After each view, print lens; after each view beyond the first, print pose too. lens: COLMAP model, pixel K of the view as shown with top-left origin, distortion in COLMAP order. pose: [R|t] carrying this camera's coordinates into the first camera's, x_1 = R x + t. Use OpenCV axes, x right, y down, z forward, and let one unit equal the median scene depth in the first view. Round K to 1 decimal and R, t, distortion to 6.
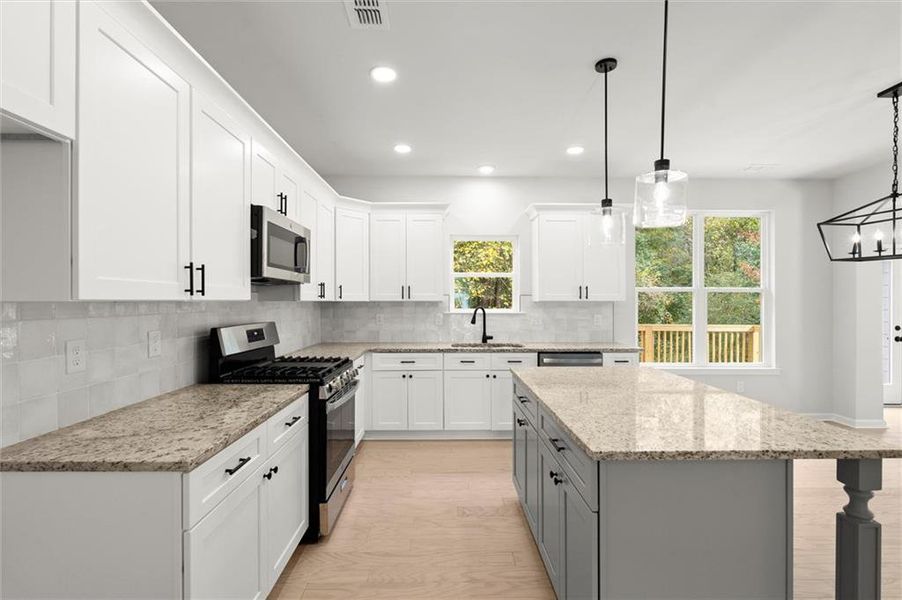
lens RADIAL K [[409.3, 0, 451.5], [0, 409.3, 302.8], [0, 0, 1]] dist [-0.001236, 0.000018]
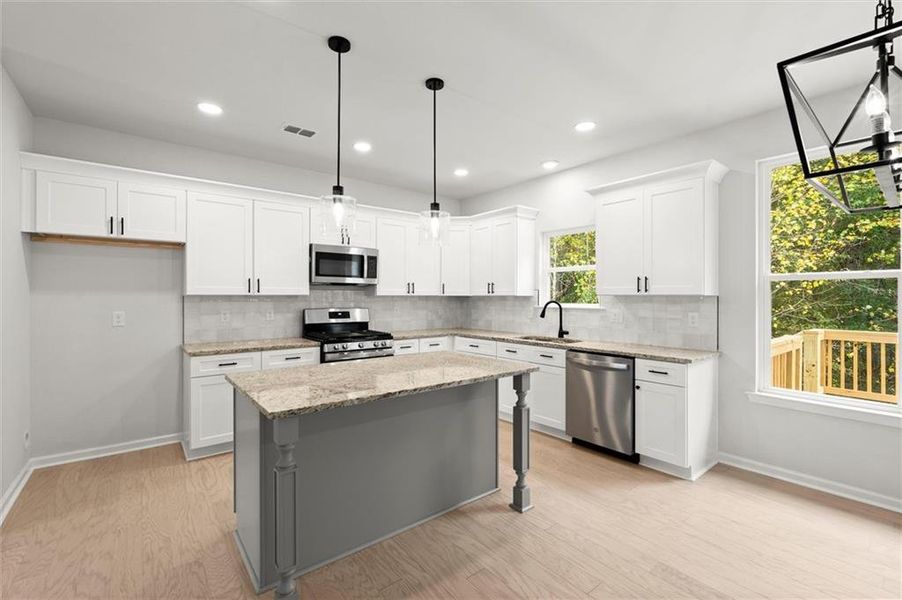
lens RADIAL K [[400.0, 0, 452.5], [0, 400.0, 297.0], [0, 0, 1]] dist [-0.001604, -0.000088]
pose [[0.608322, -0.000678, -0.793690, 0.713138], [-0.002932, 0.999991, -0.003101, 0.003558], [0.793685, 0.004213, 0.608314, 0.209175]]
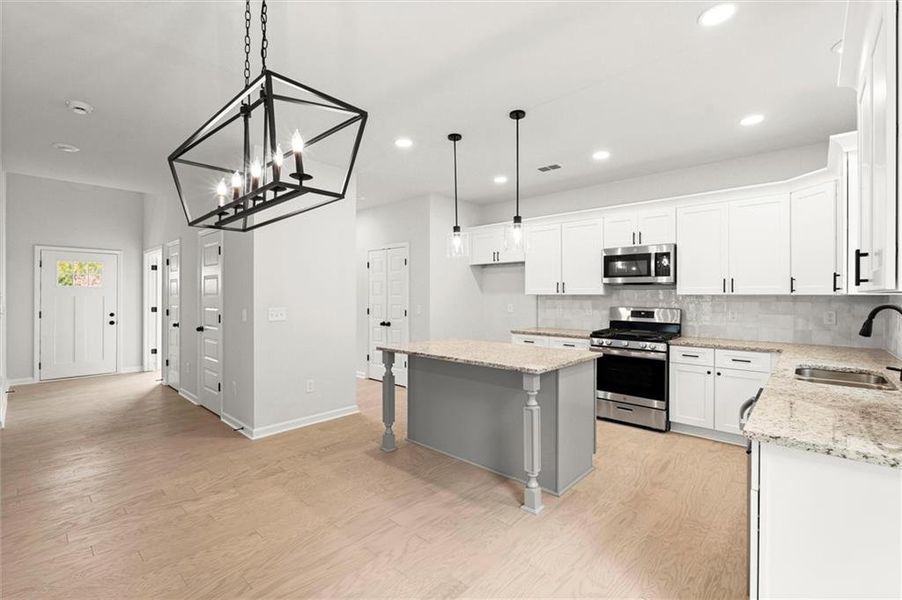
lens RADIAL K [[400.0, 0, 452.5], [0, 400.0, 297.0], [0, 0, 1]] dist [-0.001604, -0.000088]
pose [[-0.695759, -0.001781, -0.718273, 0.808077], [-0.006973, 0.999967, 0.004275, 0.001785], [0.718242, 0.007983, -0.695748, 0.978528]]
